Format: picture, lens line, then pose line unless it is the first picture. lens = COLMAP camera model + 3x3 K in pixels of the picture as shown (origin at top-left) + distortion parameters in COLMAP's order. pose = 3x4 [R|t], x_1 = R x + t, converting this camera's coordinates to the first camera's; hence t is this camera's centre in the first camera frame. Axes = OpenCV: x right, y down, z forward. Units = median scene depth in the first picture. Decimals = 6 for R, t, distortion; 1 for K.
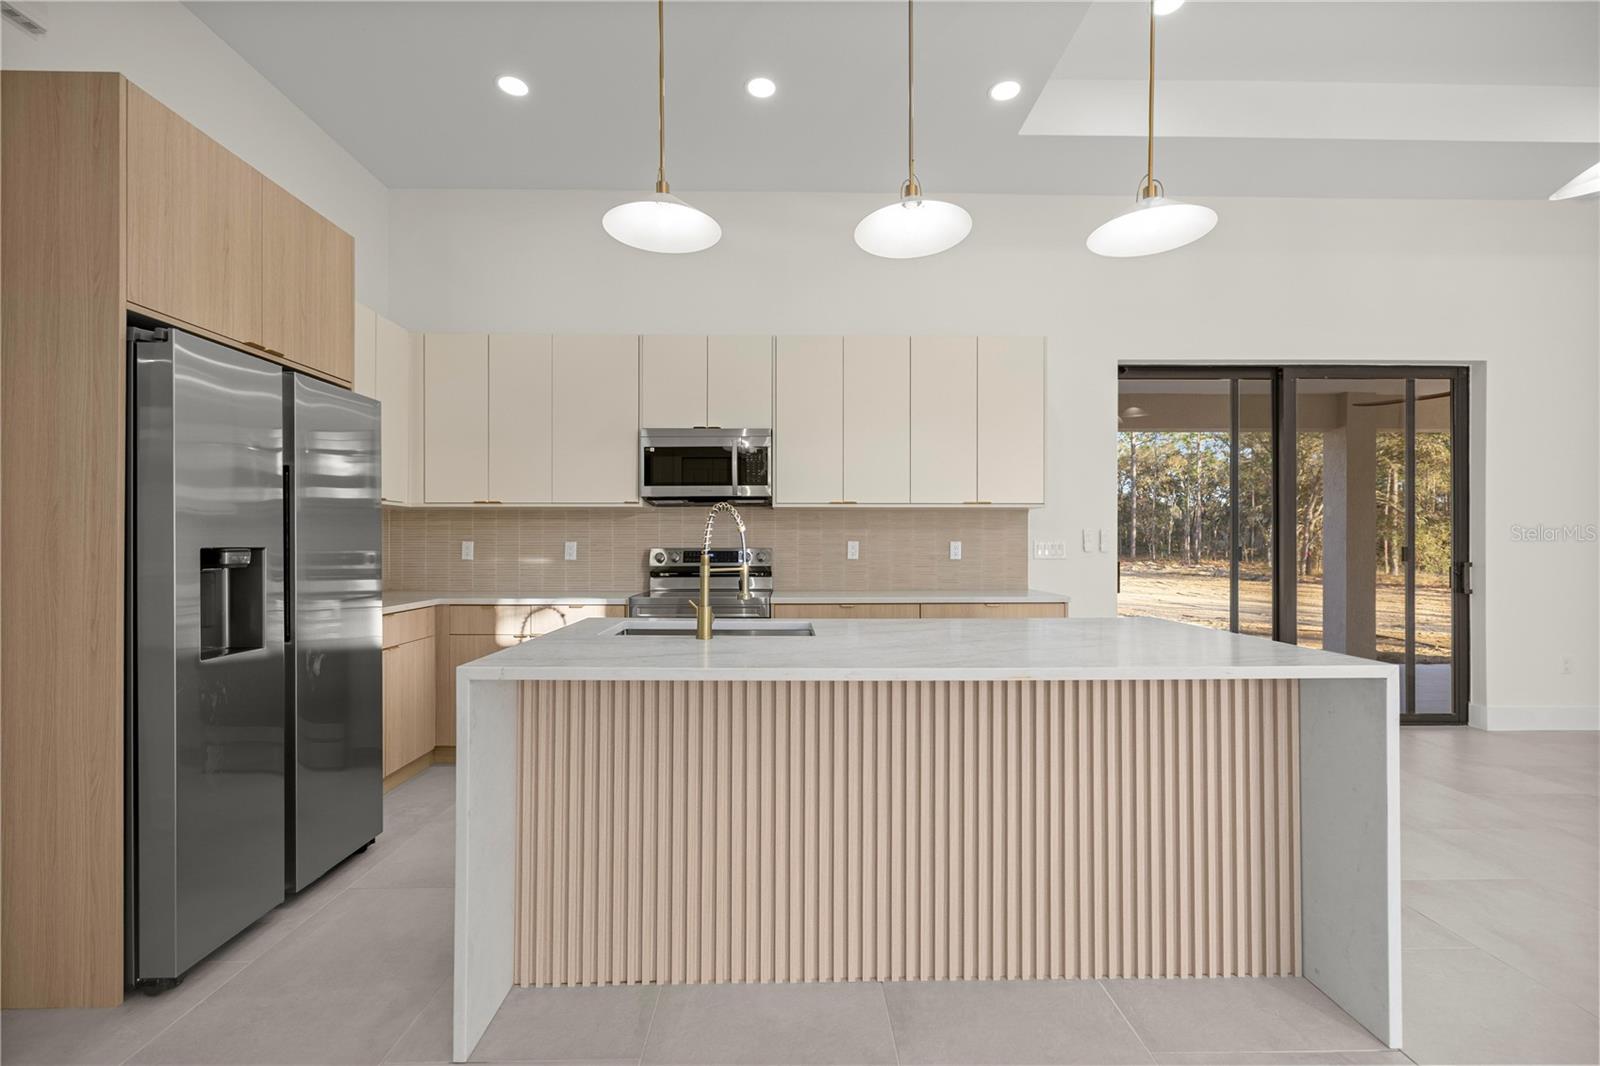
lens RADIAL K [[683.6, 0, 800.0], [0, 683.6, 533.0], [0, 0, 1]] dist [-0.000267, -0.000028]
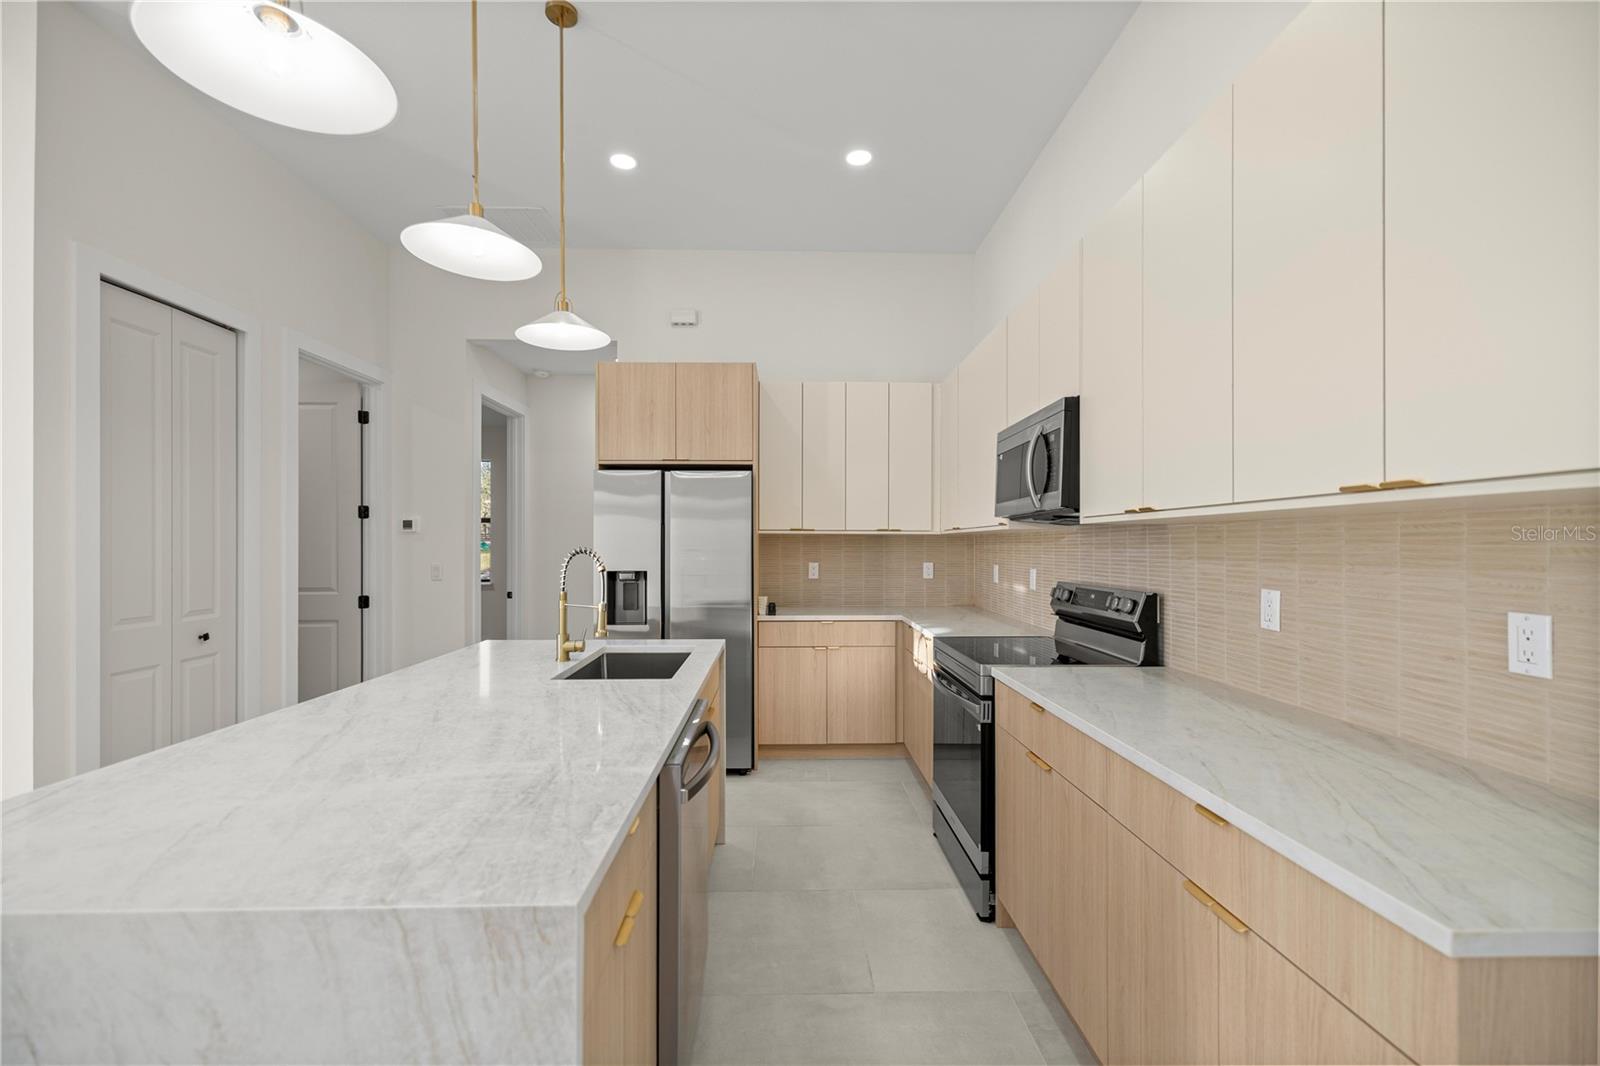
lens RADIAL K [[674.5, 0, 800.0], [0, 674.5, 533.0], [0, 0, 1]] dist [-0.000104, -0.000010]
pose [[0.007647, -0.016778, -0.999830, 0.623204], [0.015859, 0.999736, -0.016656, -0.026904], [0.999845, -0.015729, 0.007911, 0.832350]]
